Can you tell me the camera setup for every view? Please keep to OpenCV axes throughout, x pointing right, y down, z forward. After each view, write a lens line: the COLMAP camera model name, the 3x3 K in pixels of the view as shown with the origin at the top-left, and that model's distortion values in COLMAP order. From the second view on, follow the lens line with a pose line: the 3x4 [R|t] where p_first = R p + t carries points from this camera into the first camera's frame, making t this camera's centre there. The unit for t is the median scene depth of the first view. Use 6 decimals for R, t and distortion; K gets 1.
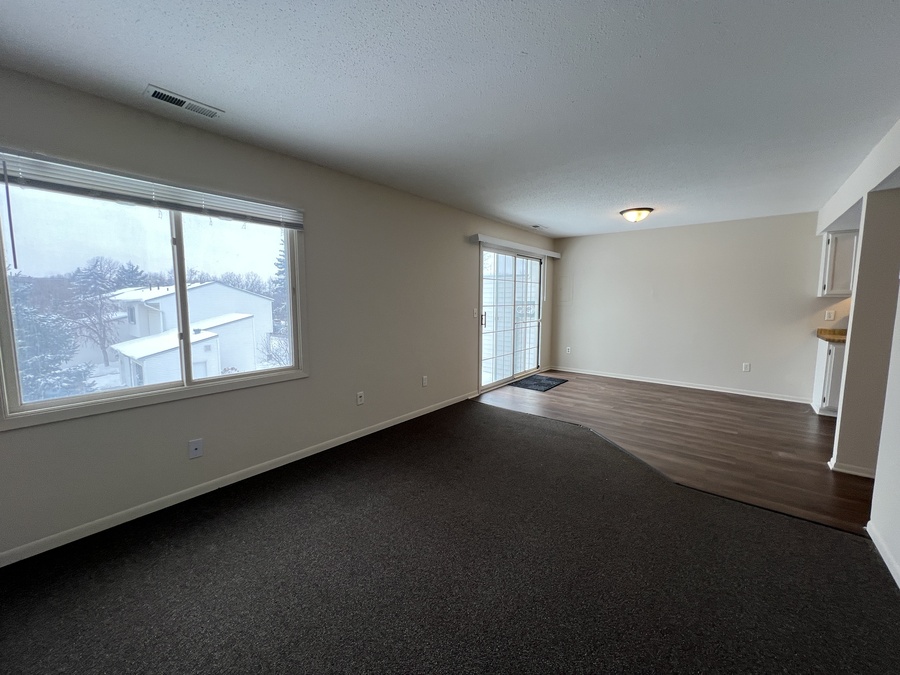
lens RADIAL K [[364.5, 0, 450.0], [0, 364.5, 337.5], [0, 0, 1]] dist [0.001089, 0.000277]
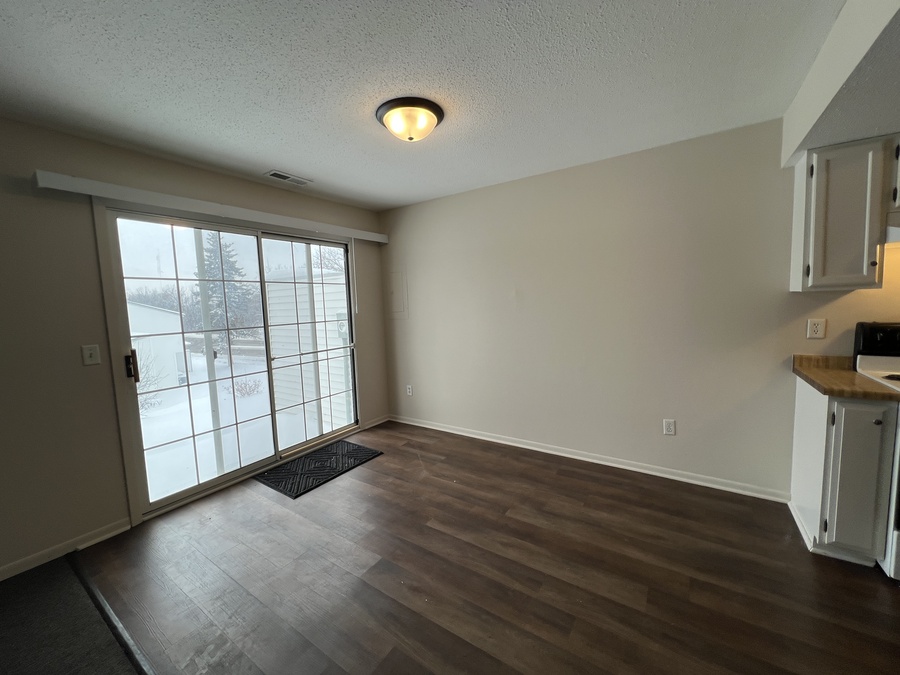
lens RADIAL K [[360.1, 0, 450.0], [0, 360.1, 337.5], [0, 0, 1]] dist [-0.001087, 0.000233]
pose [[0.995593, -0.047697, 0.080739, 0.502757], [0.048475, 0.998795, -0.007700, -0.067551], [-0.080275, 0.011580, 0.996706, 0.548817]]
